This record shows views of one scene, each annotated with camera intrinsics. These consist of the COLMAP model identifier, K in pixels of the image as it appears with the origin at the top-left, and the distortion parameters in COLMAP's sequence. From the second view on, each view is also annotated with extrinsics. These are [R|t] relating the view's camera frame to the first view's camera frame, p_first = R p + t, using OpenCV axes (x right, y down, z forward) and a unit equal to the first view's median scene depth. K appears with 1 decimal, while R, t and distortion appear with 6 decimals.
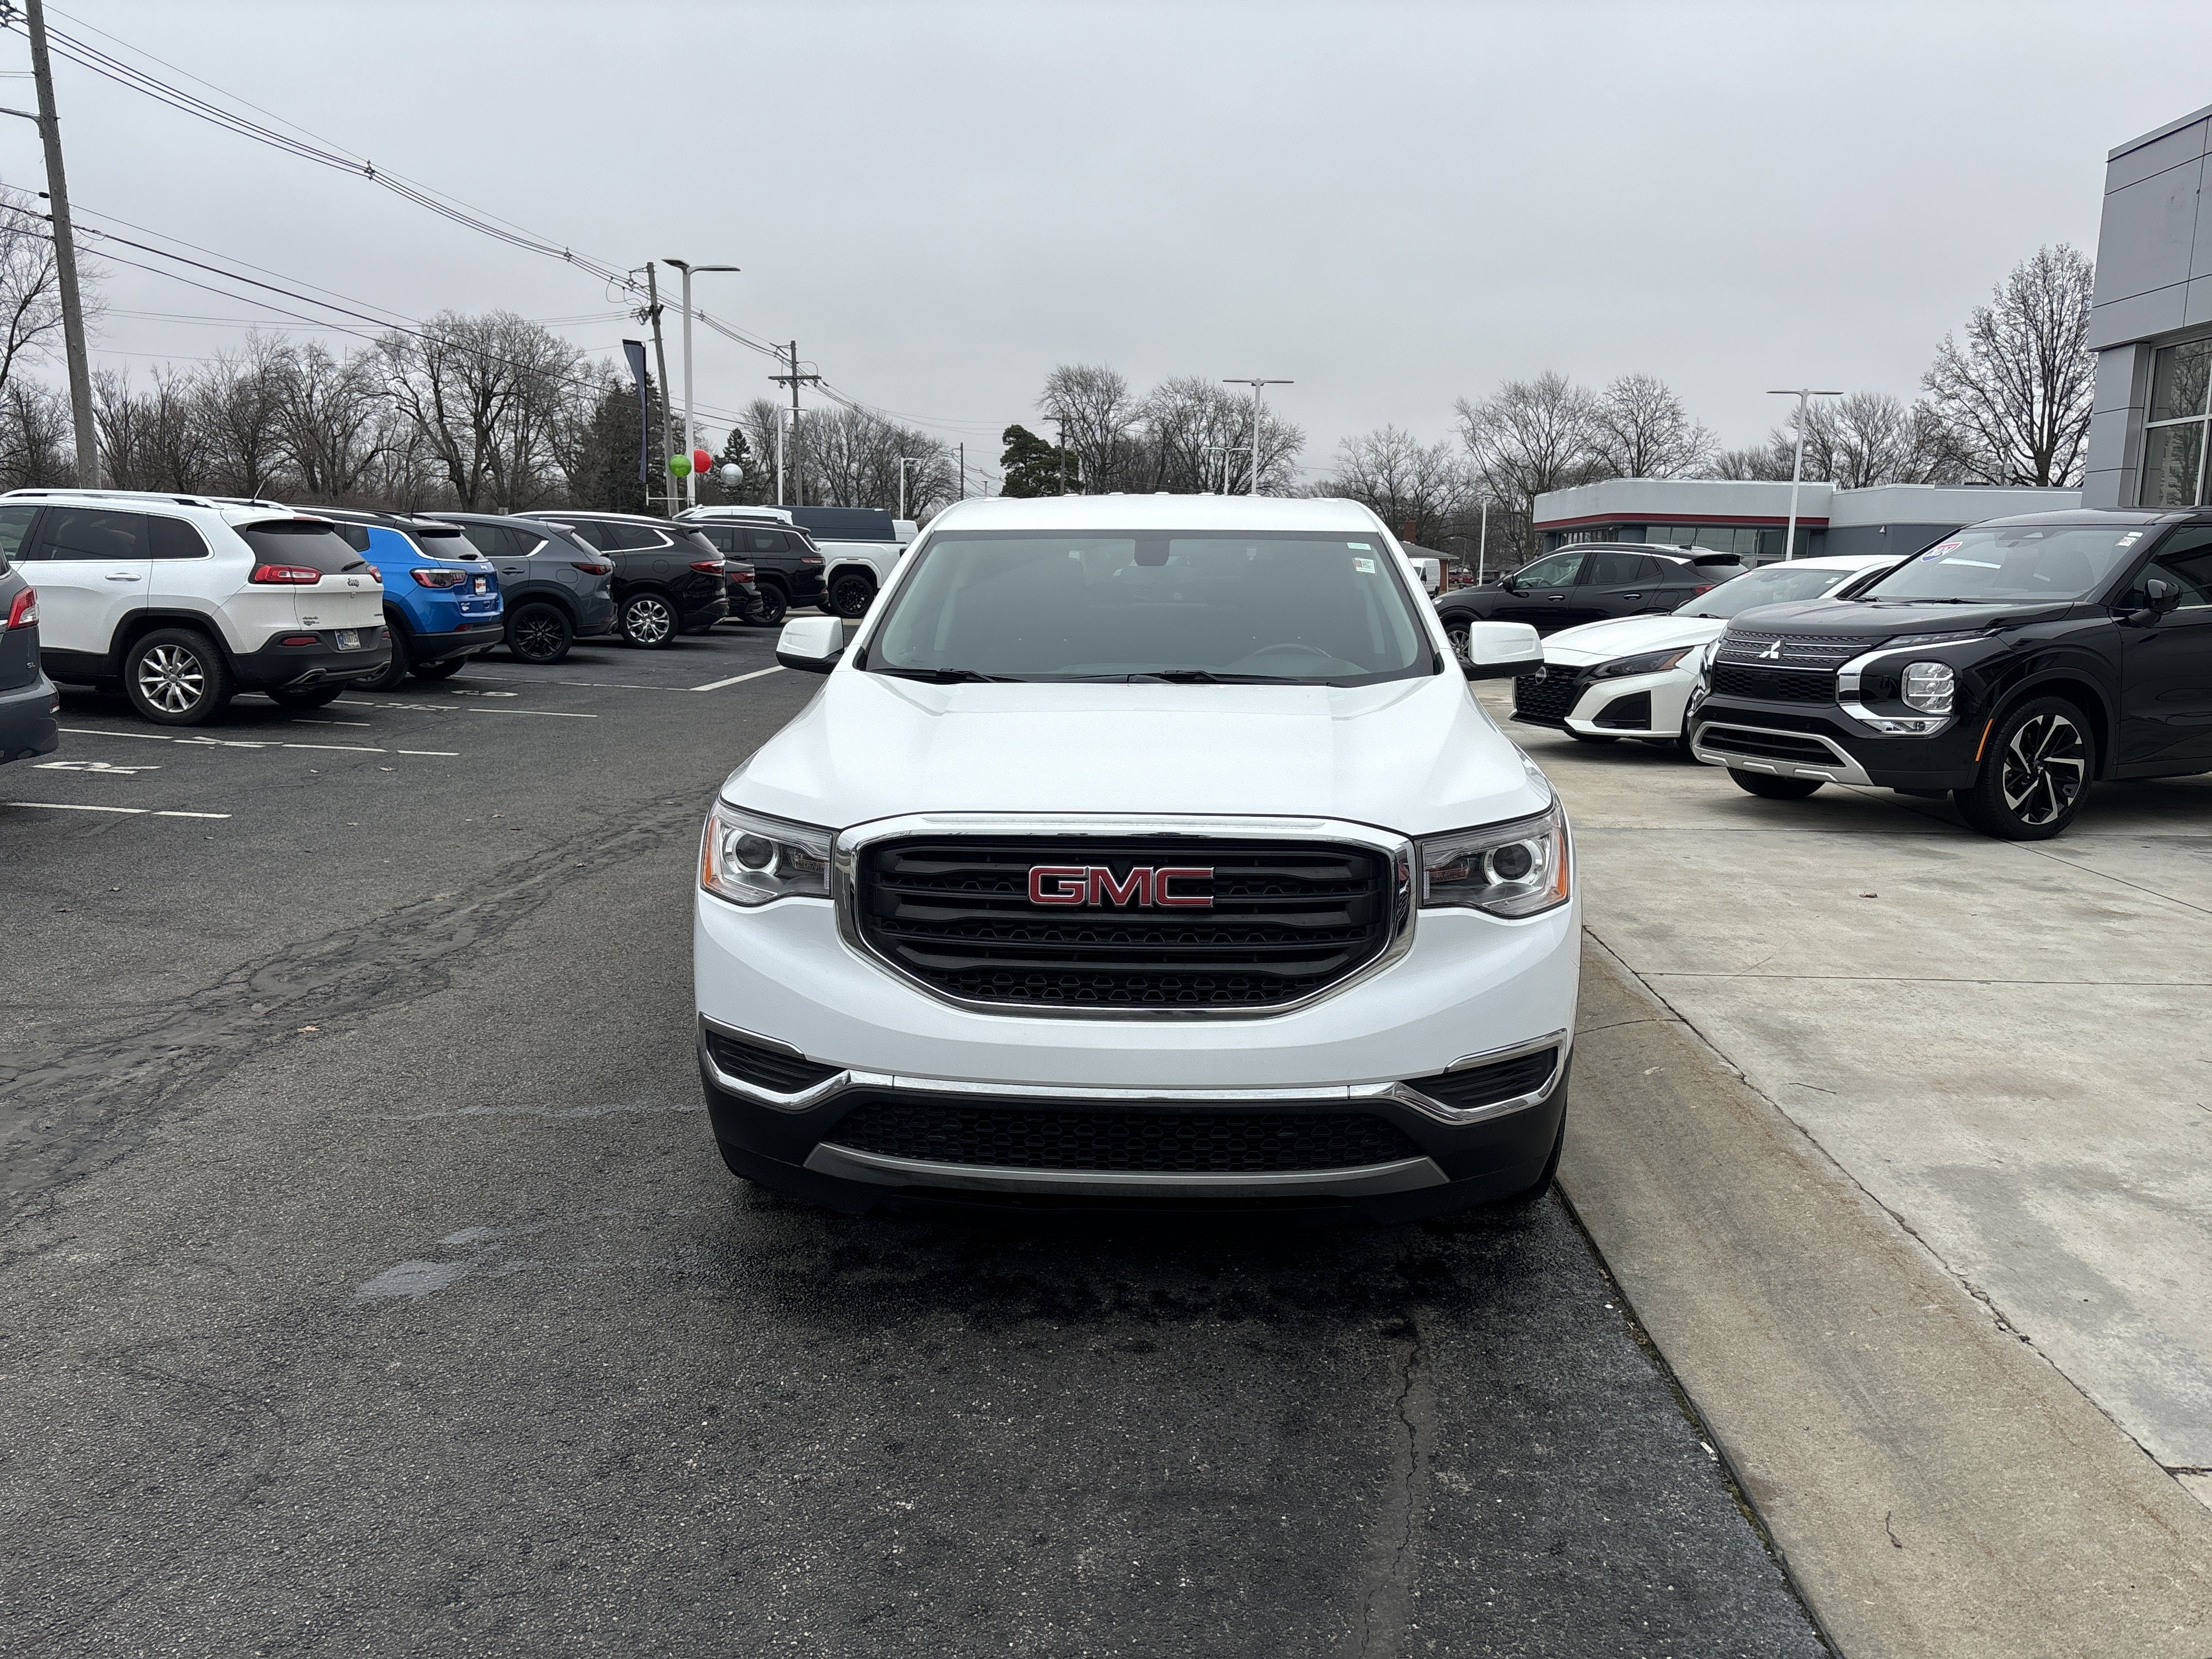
lens RADIAL K [[1667.9, 0, 1112.2], [0, 1667.9, 832.7], [0, 0, 1]] dist [0.048242, -0.048987]
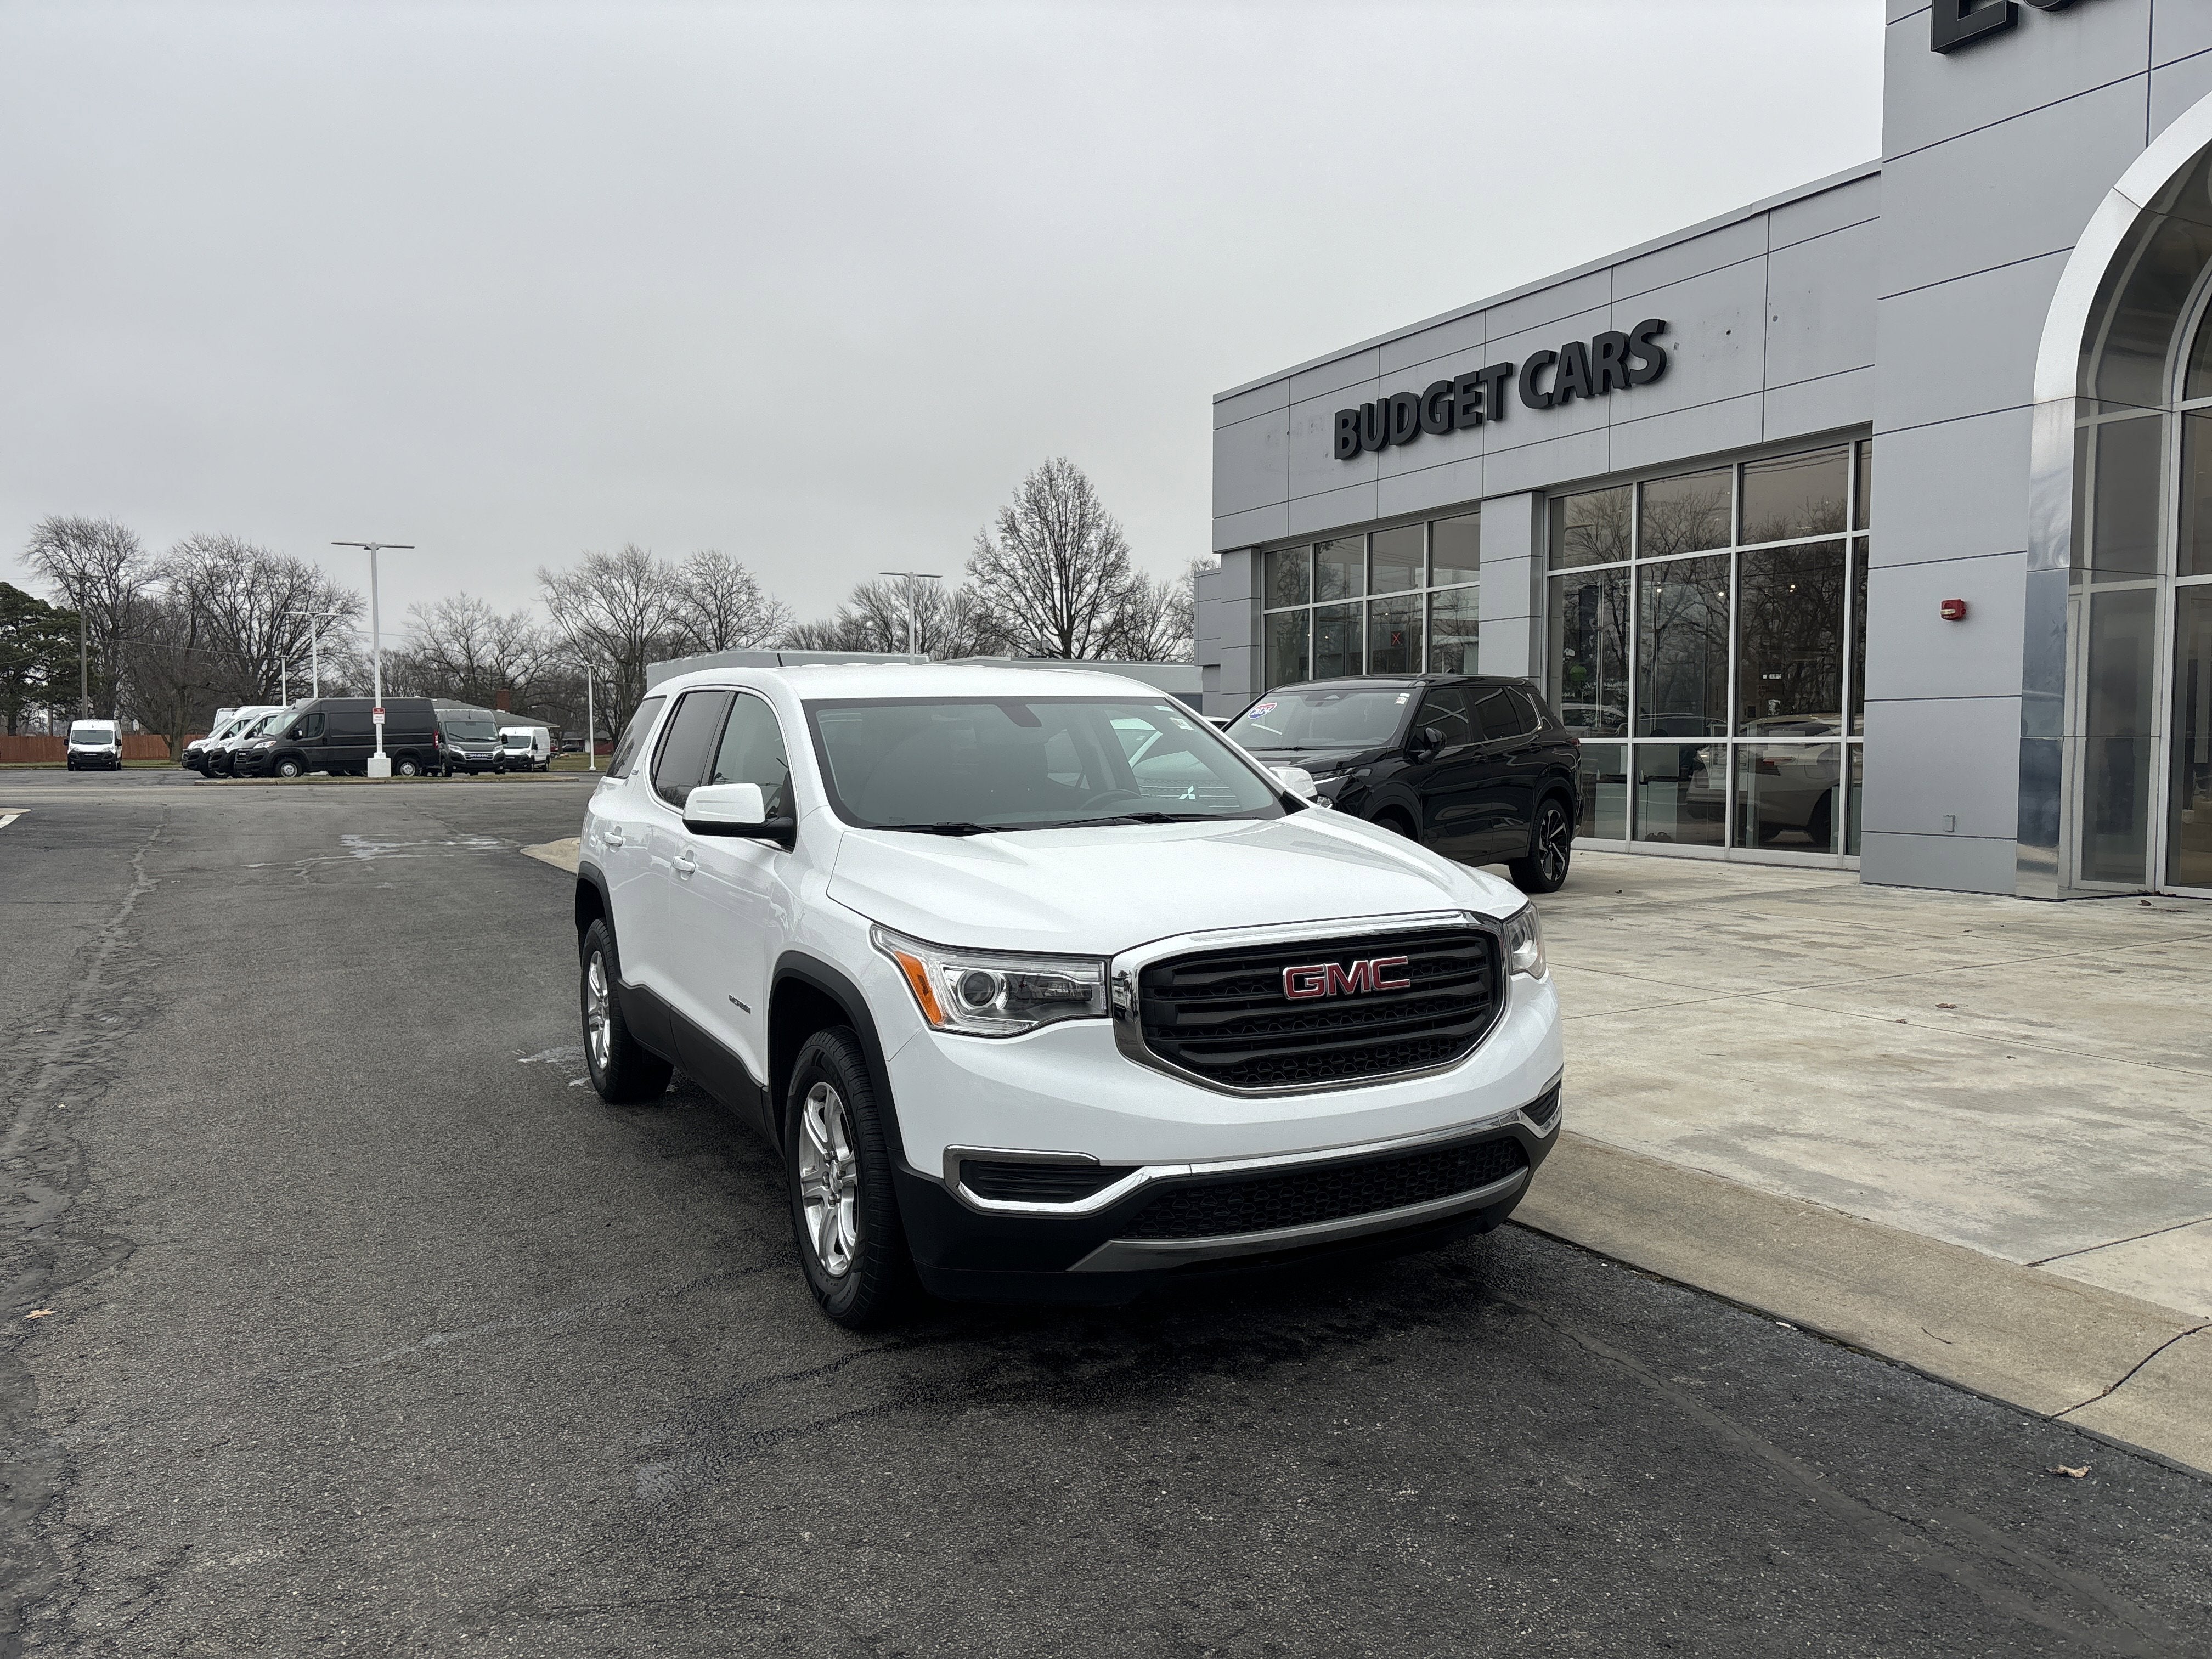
lens RADIAL K [[1667.9, 0, 1114.0], [0, 1667.9, 833.5], [0, 0, 1]] dist [0.048242, -0.048987]
pose [[0.858333, -0.053966, 0.510247, -0.463945], [0.103673, 0.992183, -0.069461, -0.003625], [-0.502510, 0.112519, 0.857218, 0.009720]]
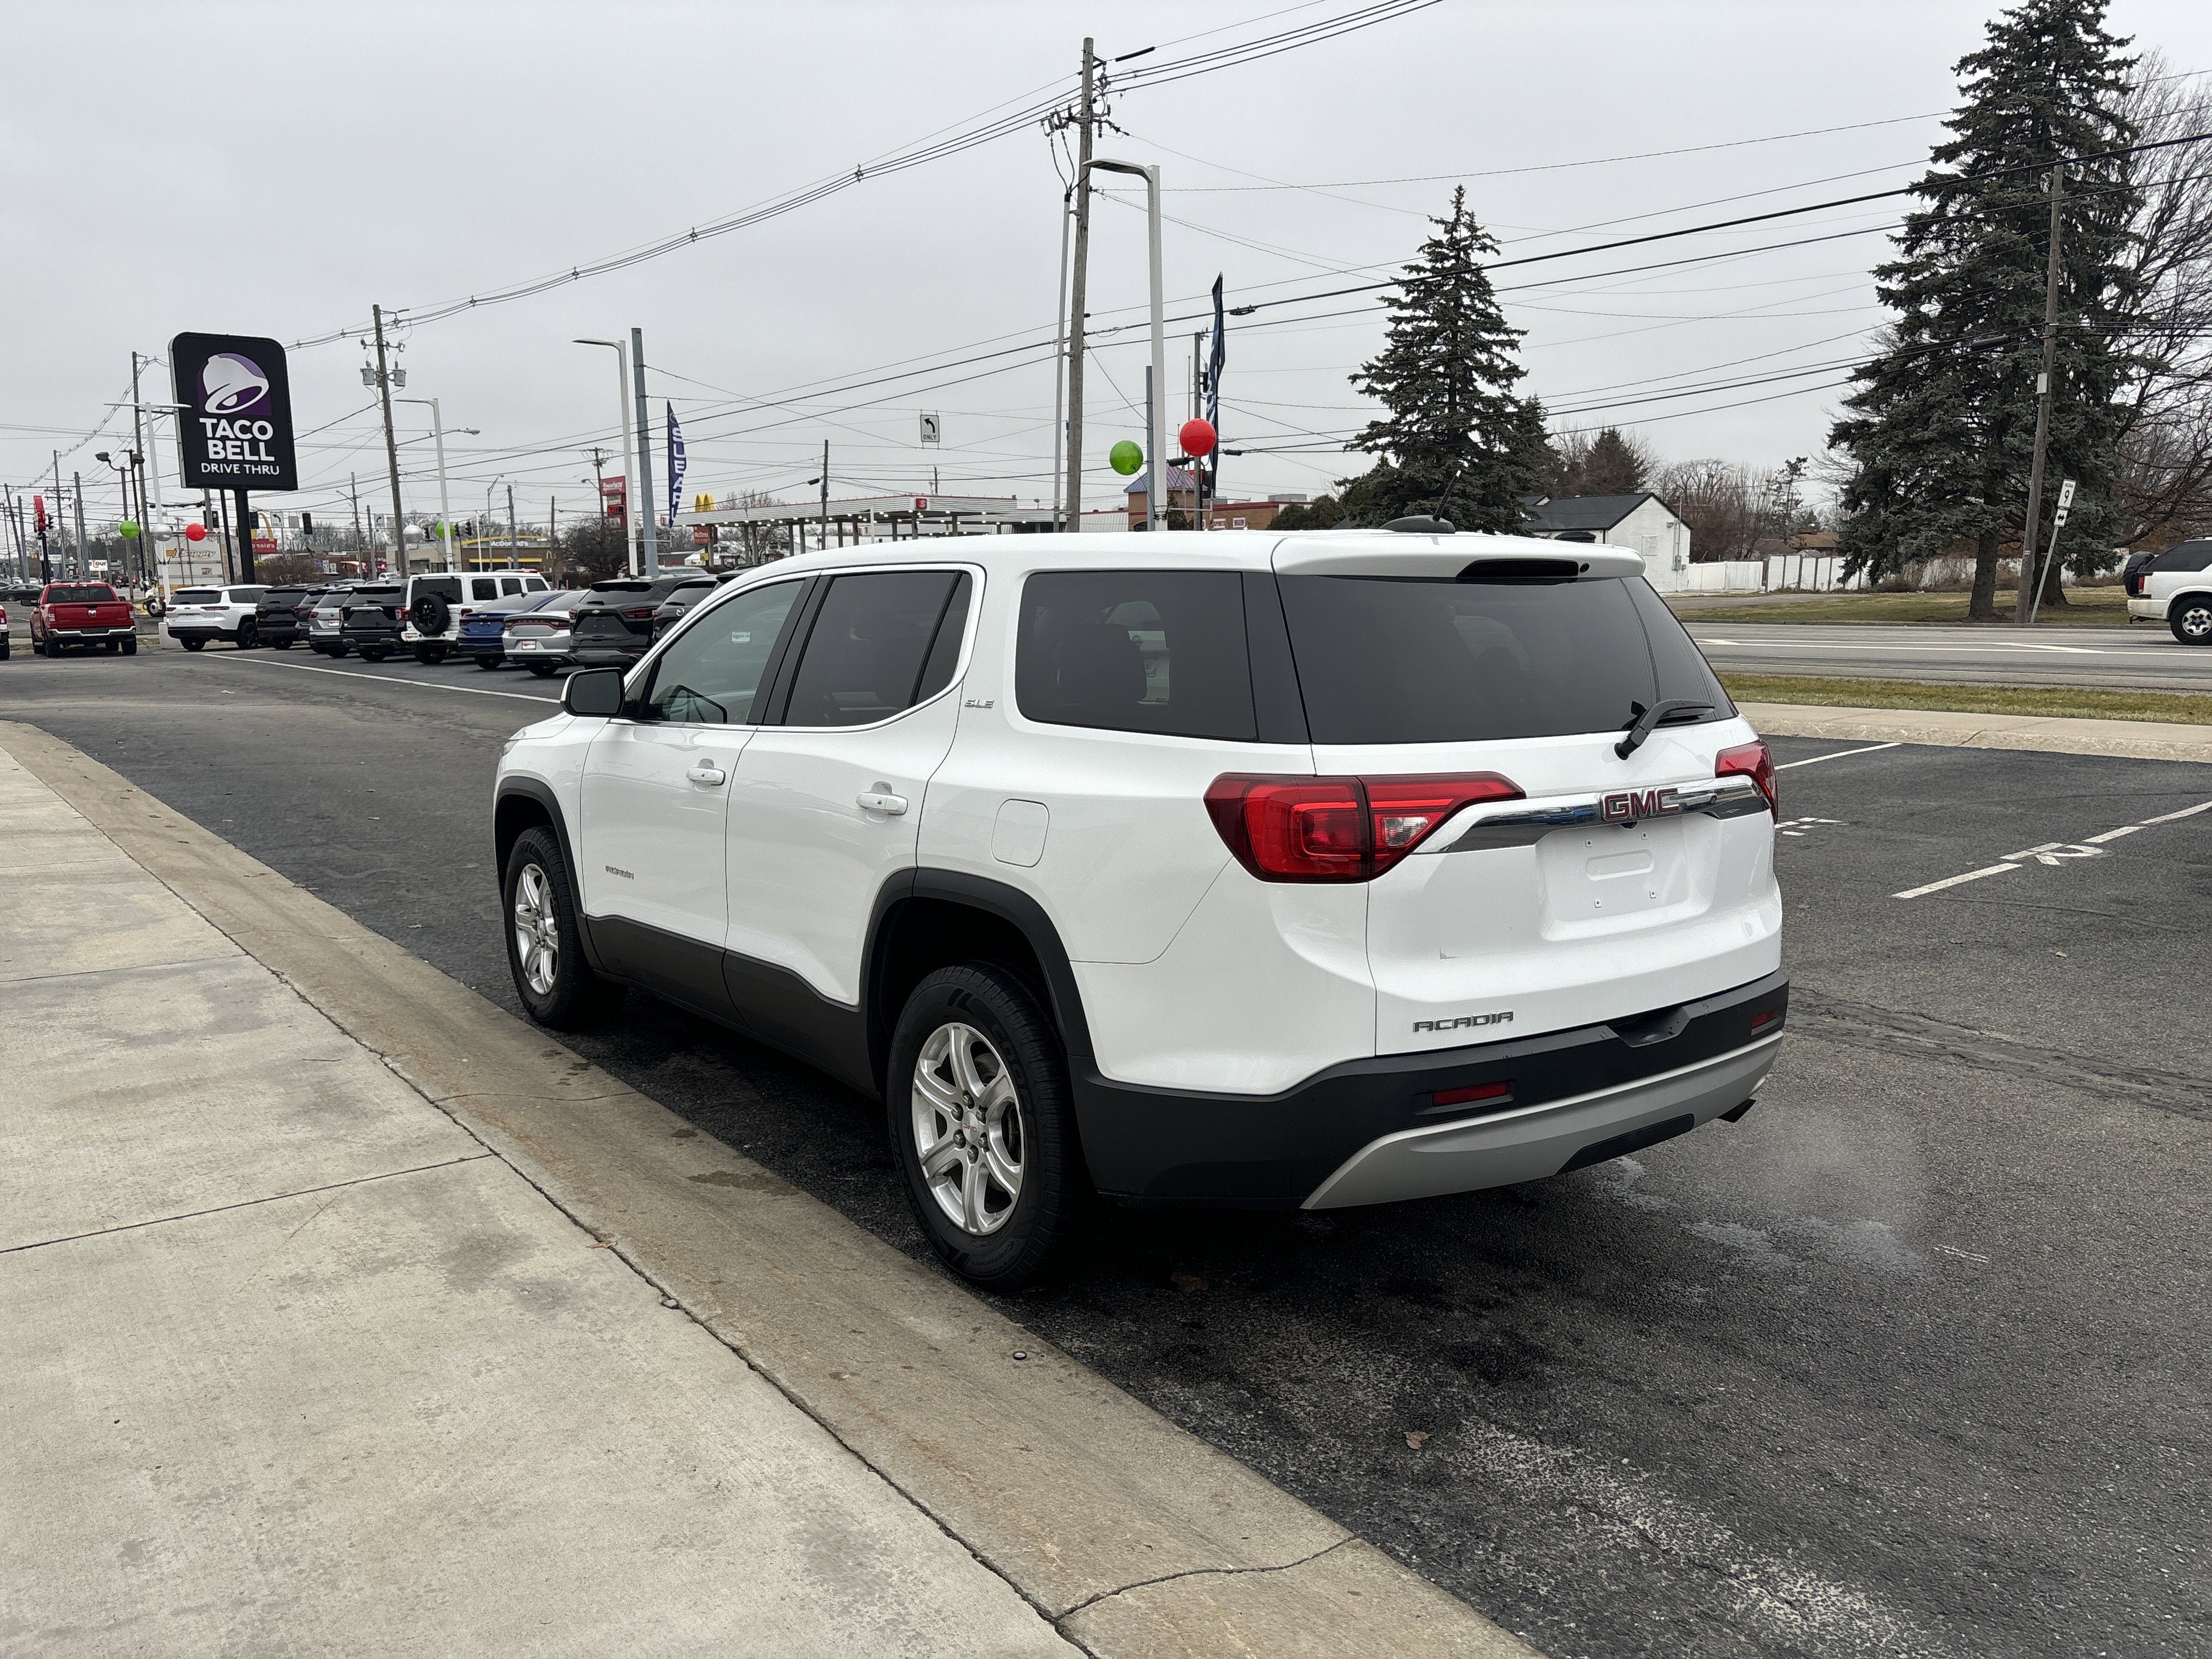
lens RADIAL K [[1667.9, 0, 1117.7], [0, 1667.9, 829.4], [0, 0, 1]] dist [0.048242, -0.048987]
pose [[-0.762826, 0.081980, -0.641385, 0.643817], [-0.110236, 0.960920, 0.253930, -0.319832], [0.637137, 0.264408, -0.723978, 1.899637]]
